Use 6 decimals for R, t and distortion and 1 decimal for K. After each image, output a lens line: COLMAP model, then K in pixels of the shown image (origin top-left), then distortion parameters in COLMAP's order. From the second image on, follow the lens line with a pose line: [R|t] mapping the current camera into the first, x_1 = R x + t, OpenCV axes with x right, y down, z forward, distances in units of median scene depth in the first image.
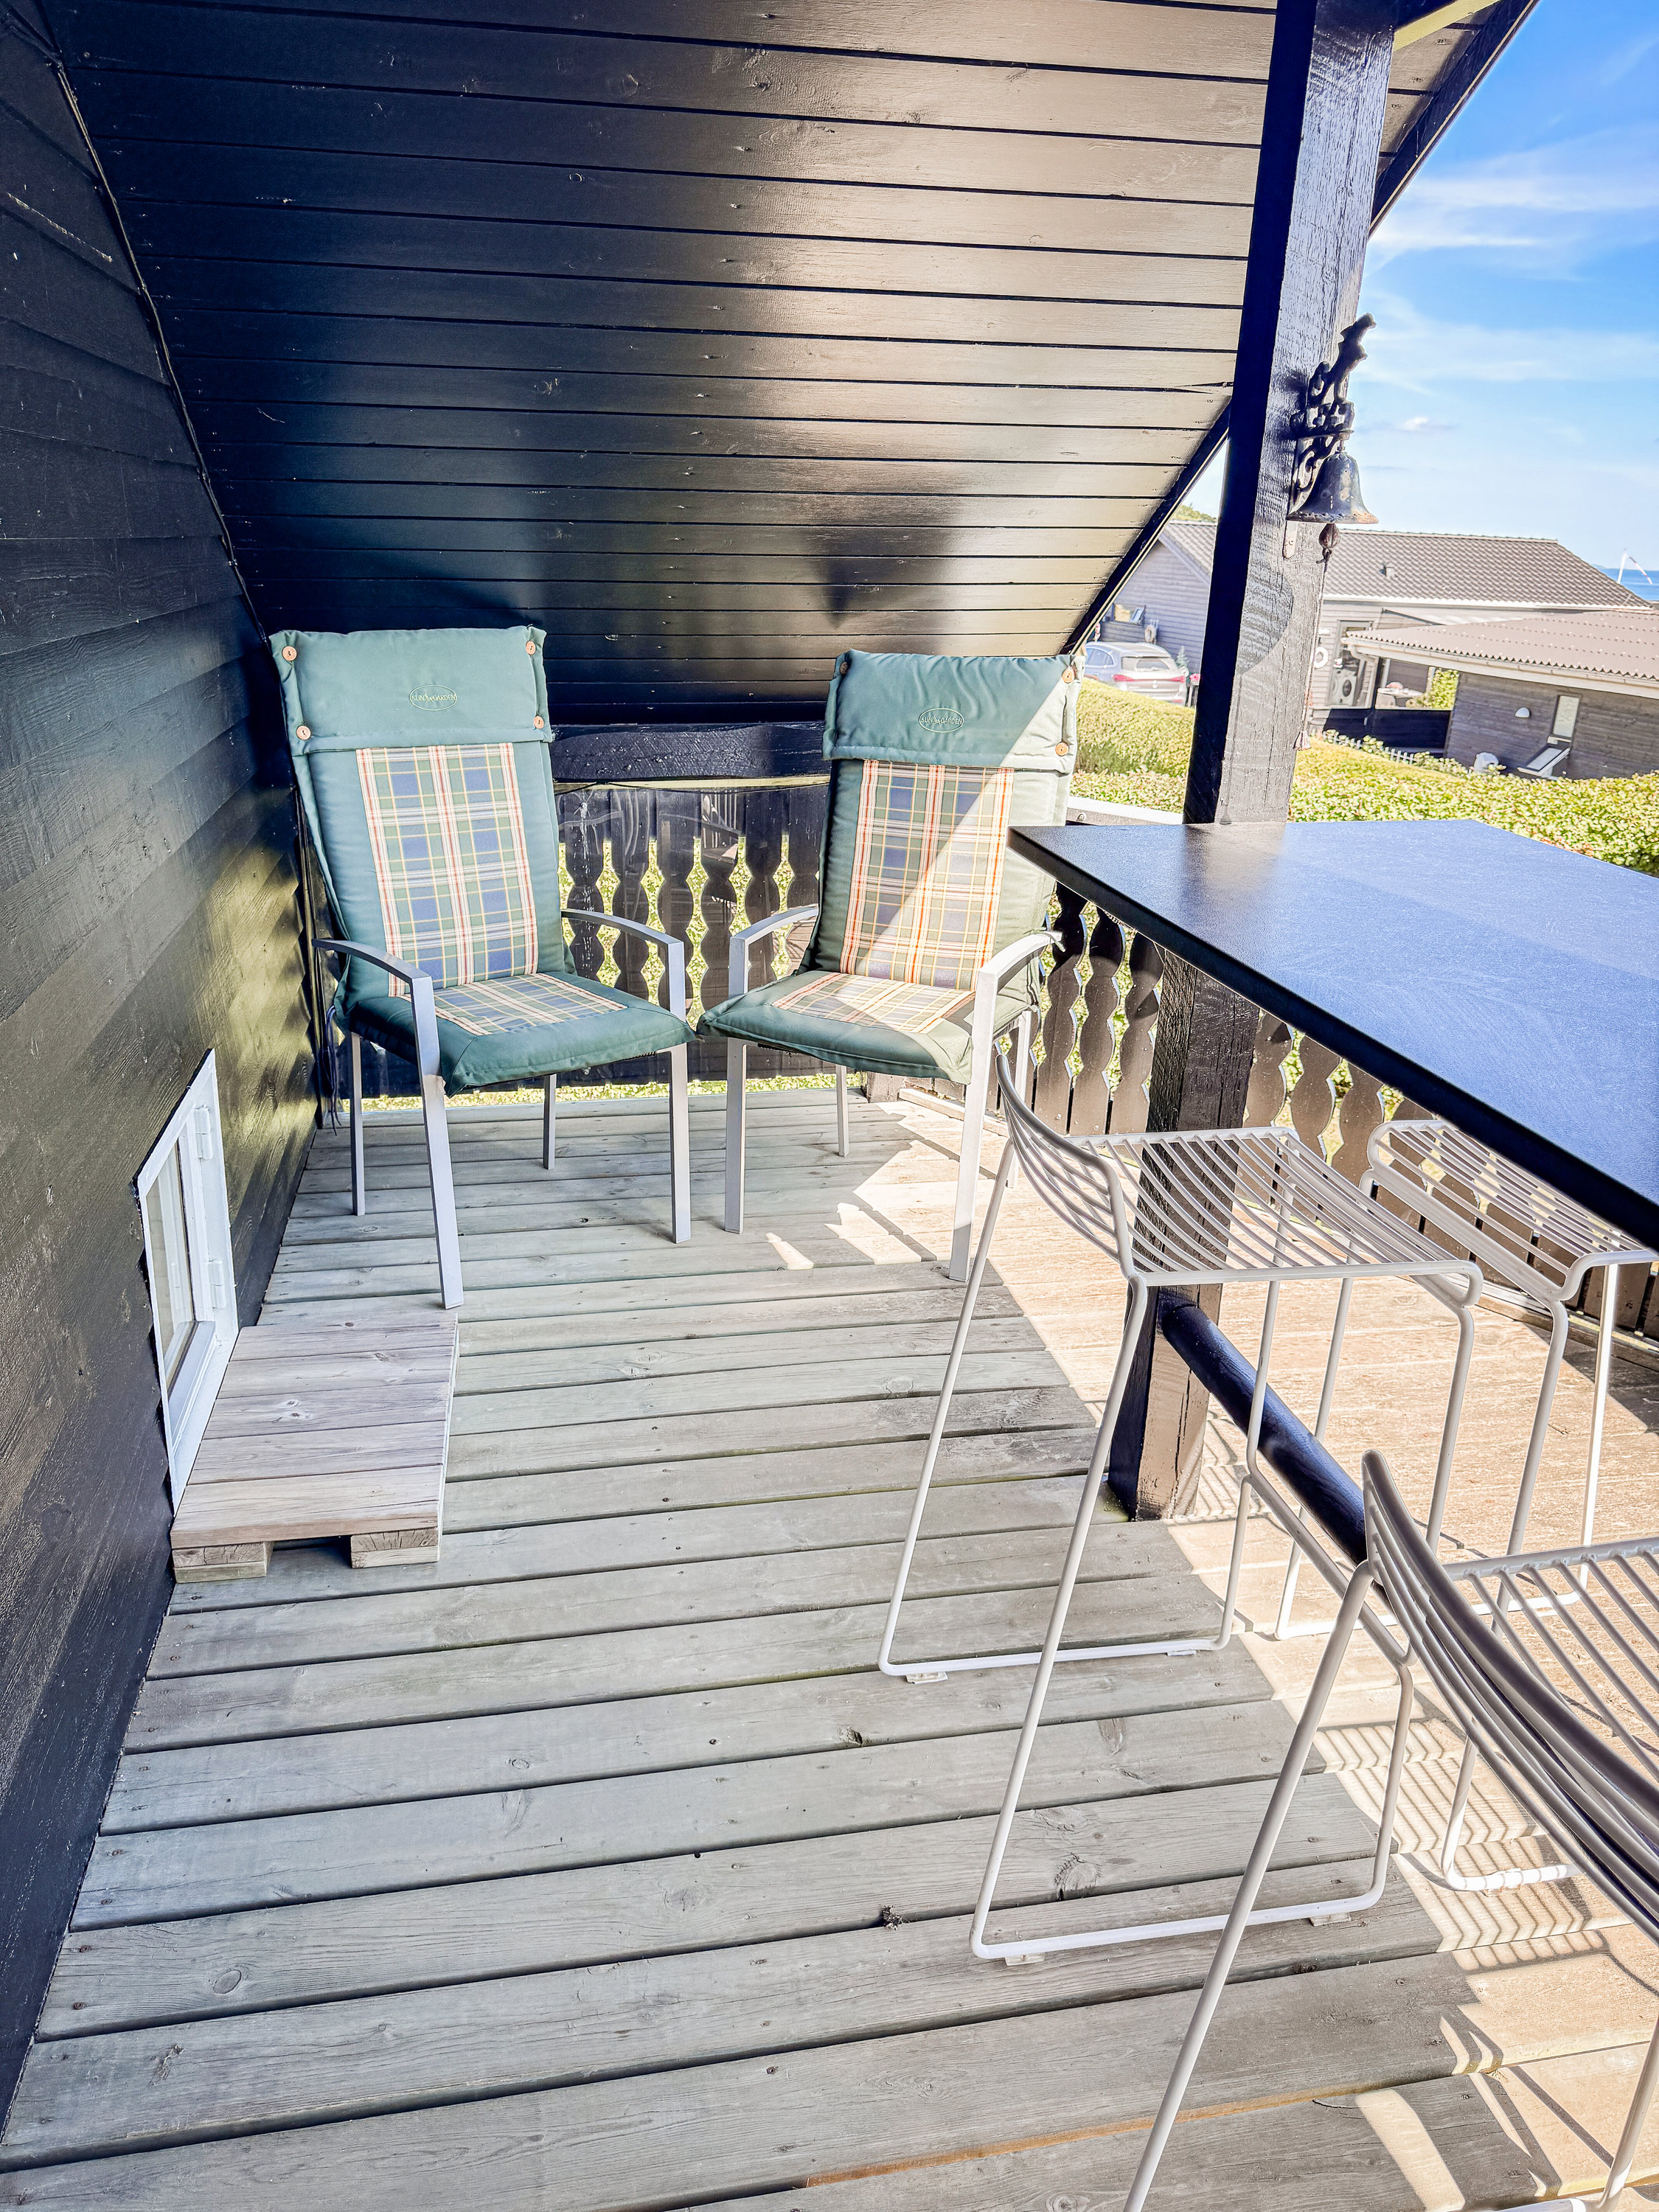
lens RADIAL K [[1540.9, 0, 850.7], [0, 1540.9, 1121.6], [0, 0, 1]] dist [0.056131, -0.060402]
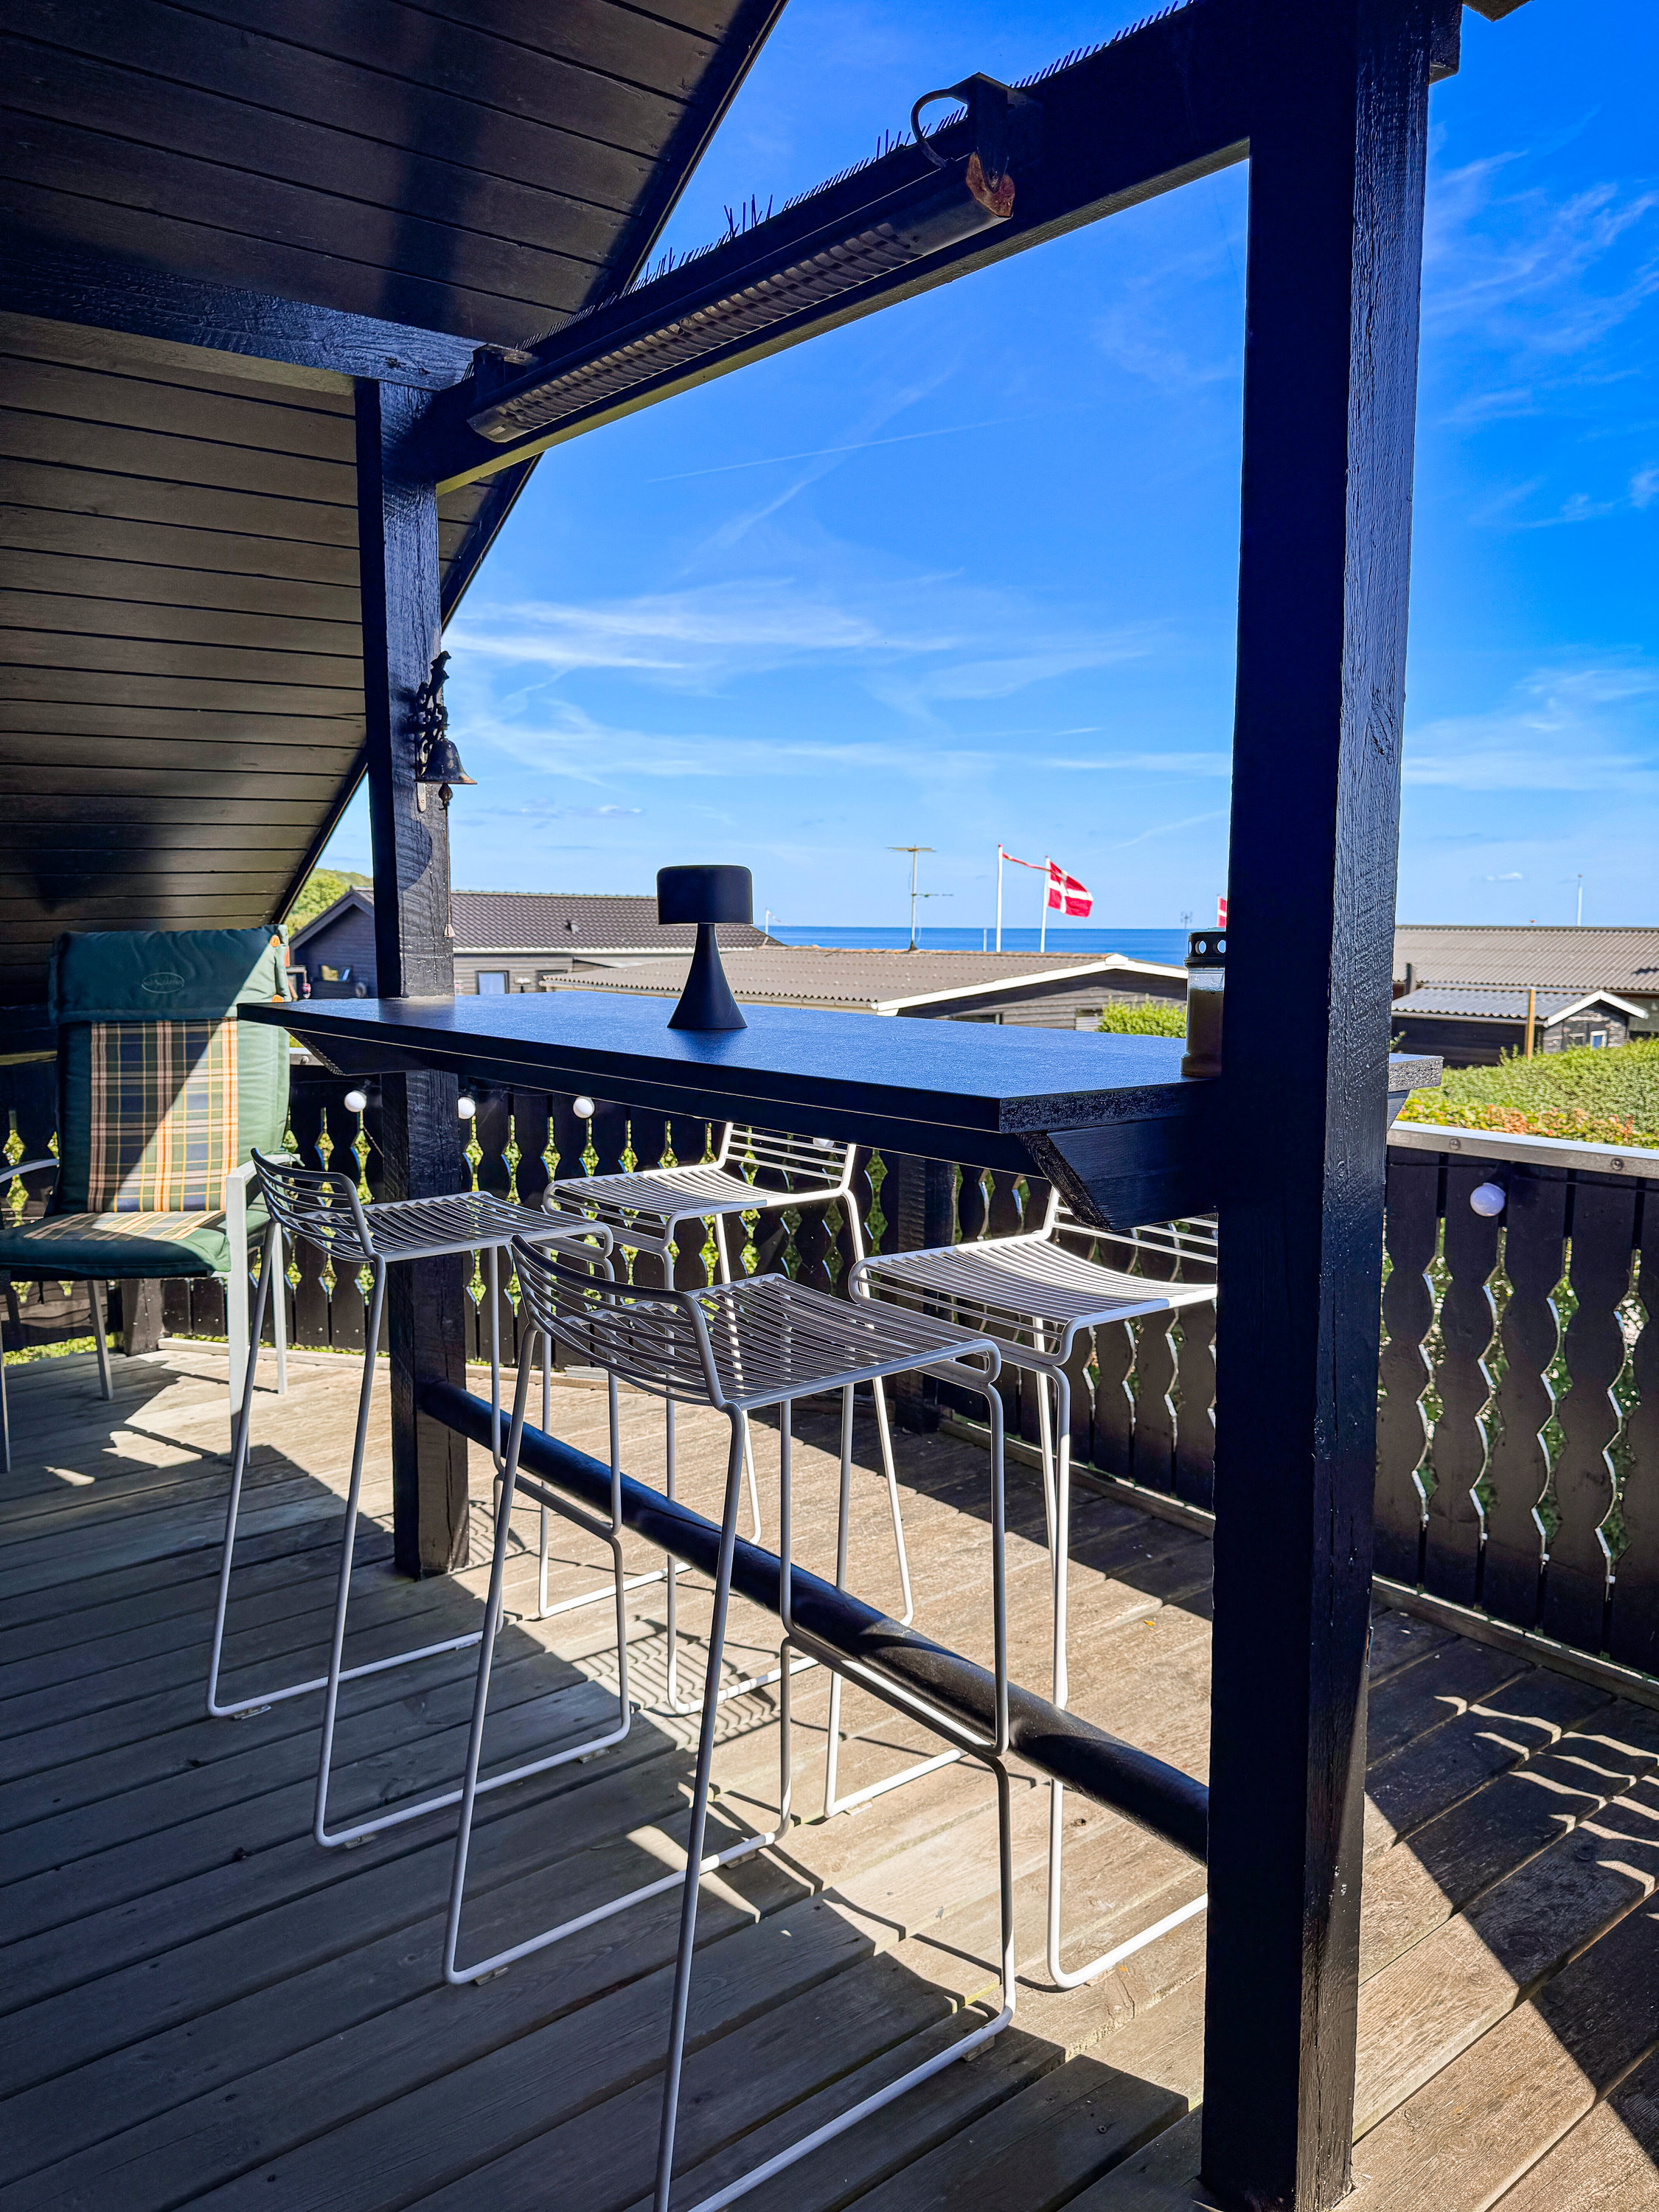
lens RADIAL K [[1540.9, 0, 812.9], [0, 1540.9, 1122.0], [0, 0, 1]] dist [0.056131, -0.060402]
pose [[0.891731, -0.096332, 0.442195, -0.031177], [0.189913, 0.966542, -0.172420, 0.131196], [-0.410790, 0.237731, 0.880190, -0.189473]]
